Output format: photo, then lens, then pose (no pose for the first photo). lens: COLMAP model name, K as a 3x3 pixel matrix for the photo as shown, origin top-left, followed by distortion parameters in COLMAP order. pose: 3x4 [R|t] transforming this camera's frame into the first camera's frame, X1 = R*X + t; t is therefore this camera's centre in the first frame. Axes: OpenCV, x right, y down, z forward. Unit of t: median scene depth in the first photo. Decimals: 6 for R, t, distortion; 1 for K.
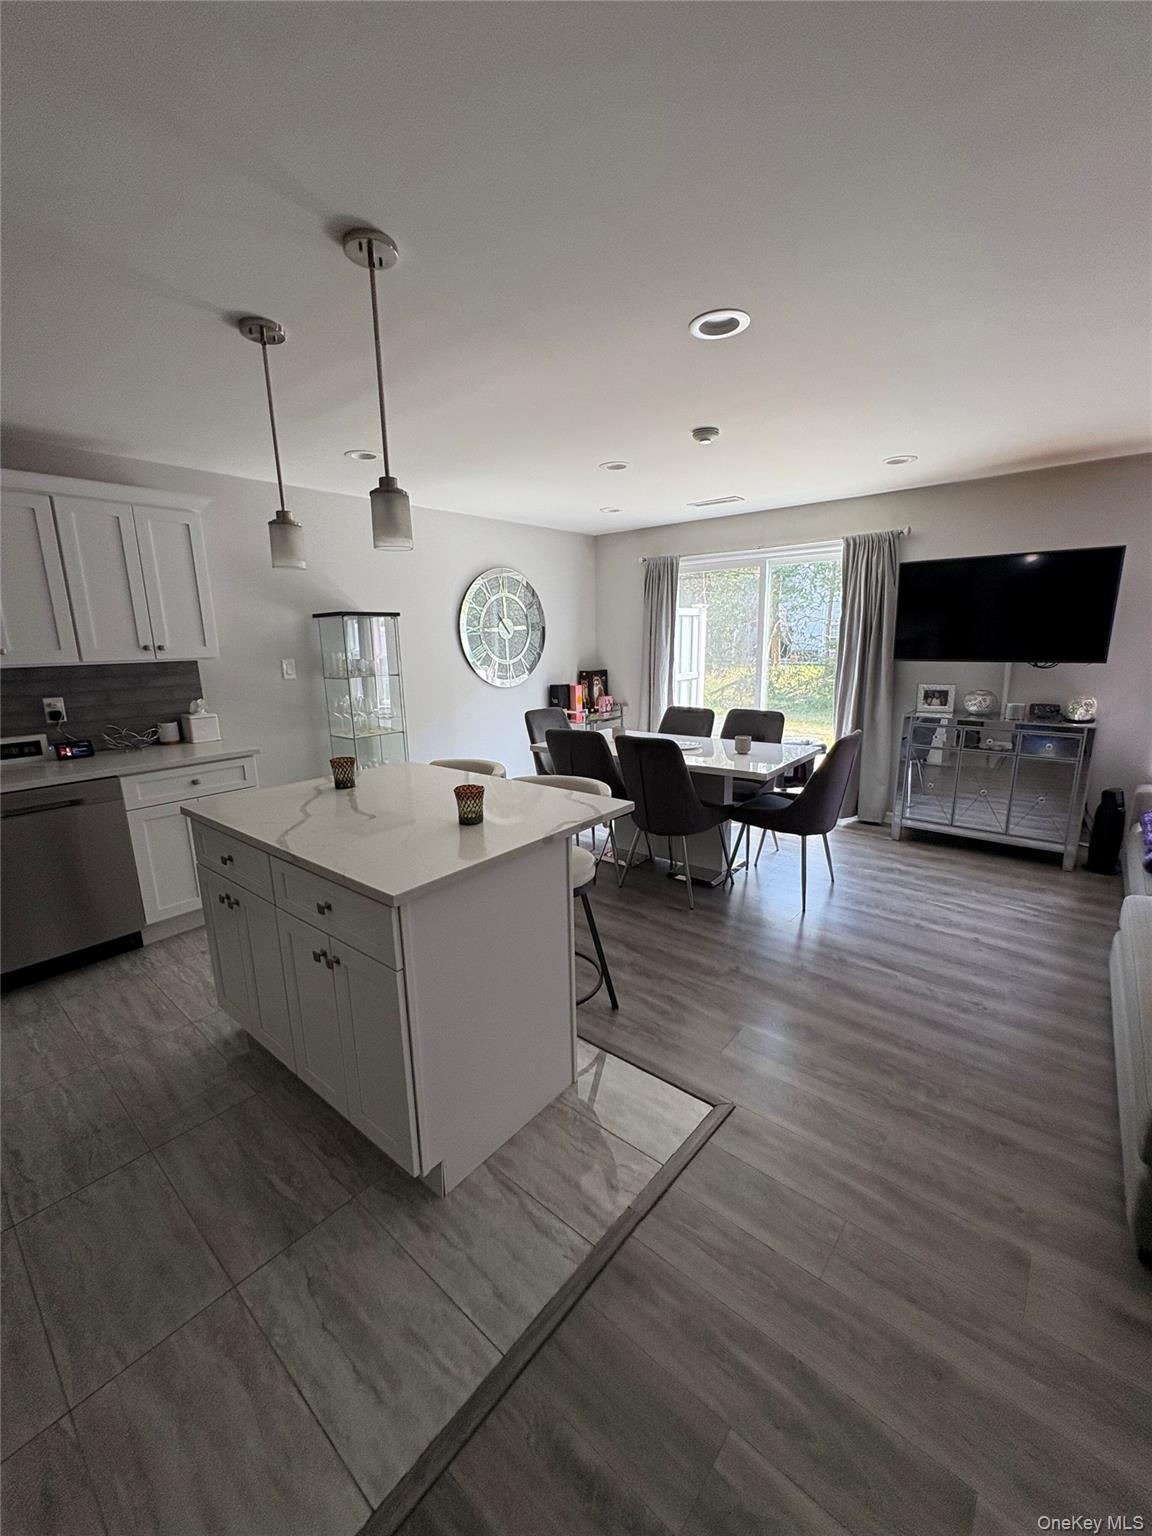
lens RADIAL K [[615.4, 0, 576.4], [0, 615.4, 768.6], [0, 0, 1]] dist [-0.000884, 0.000718]
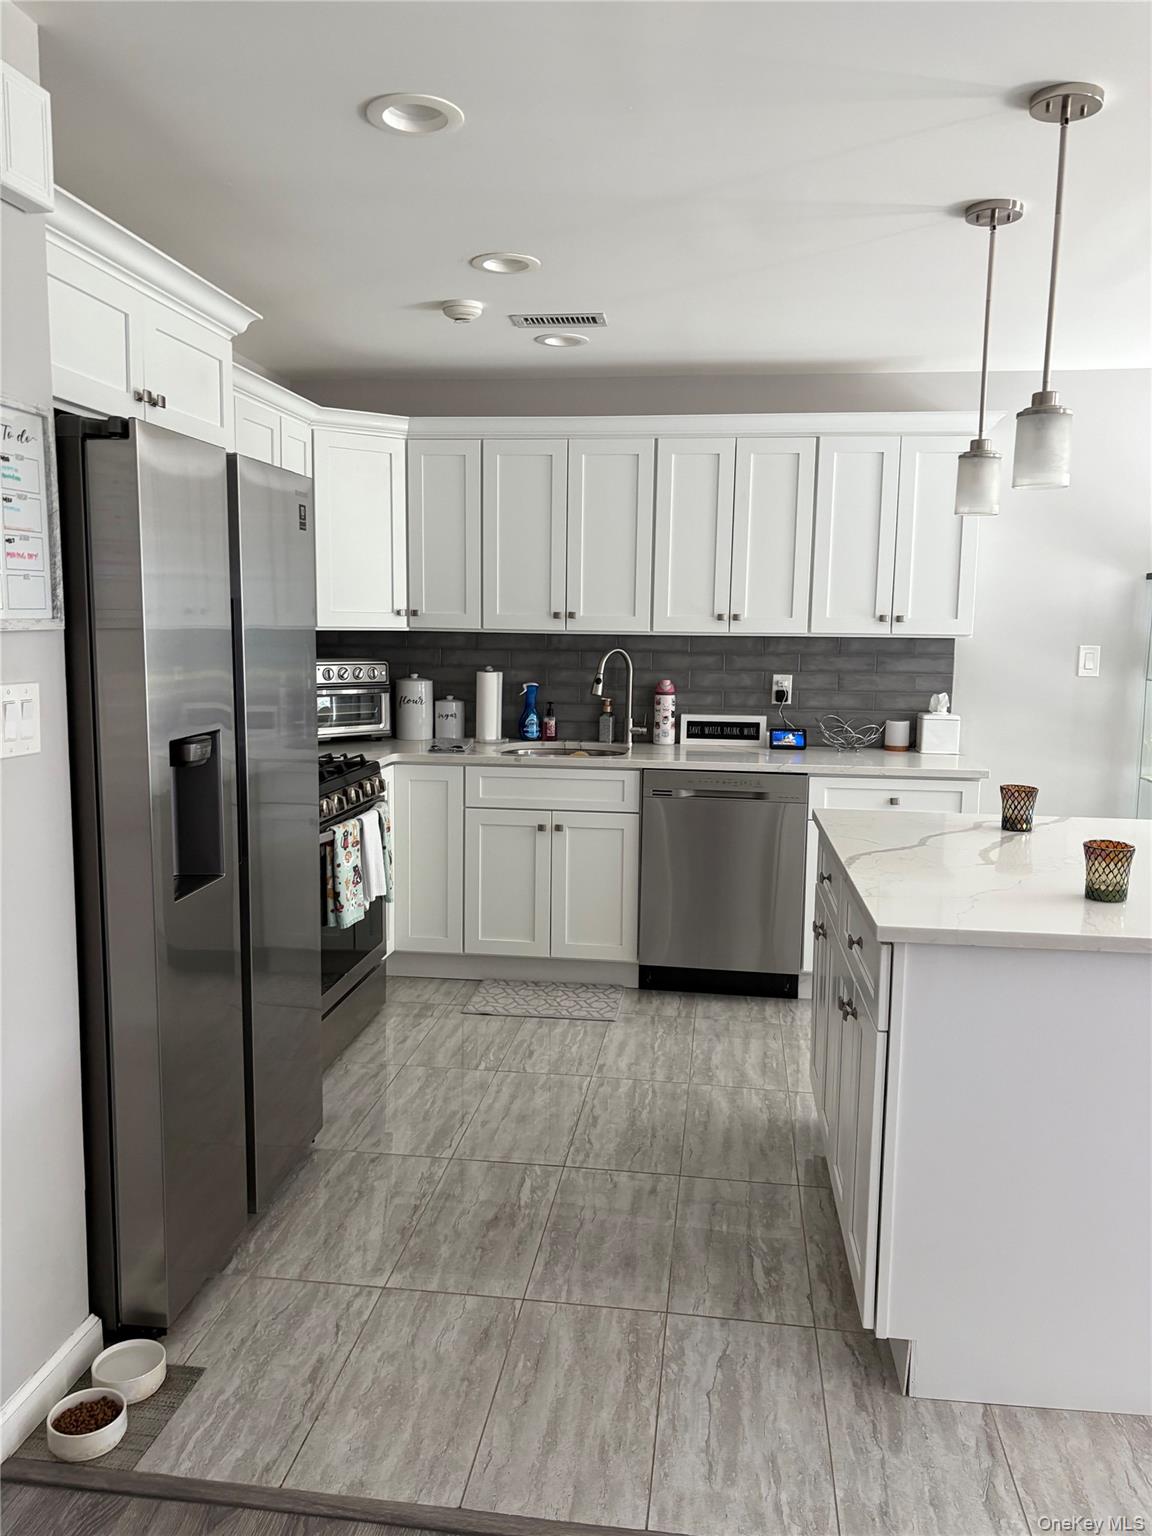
lens RADIAL K [[1155.9, 0, 570.0], [0, 1155.9, 768.4], [0, 0, 1]] dist [0.039594, -0.046228]
pose [[0.538503, 0.137935, -0.831257, 0.300263], [-0.201495, 0.978970, 0.031913, 0.016687], [0.818177, 0.150309, 0.554971, -0.080070]]
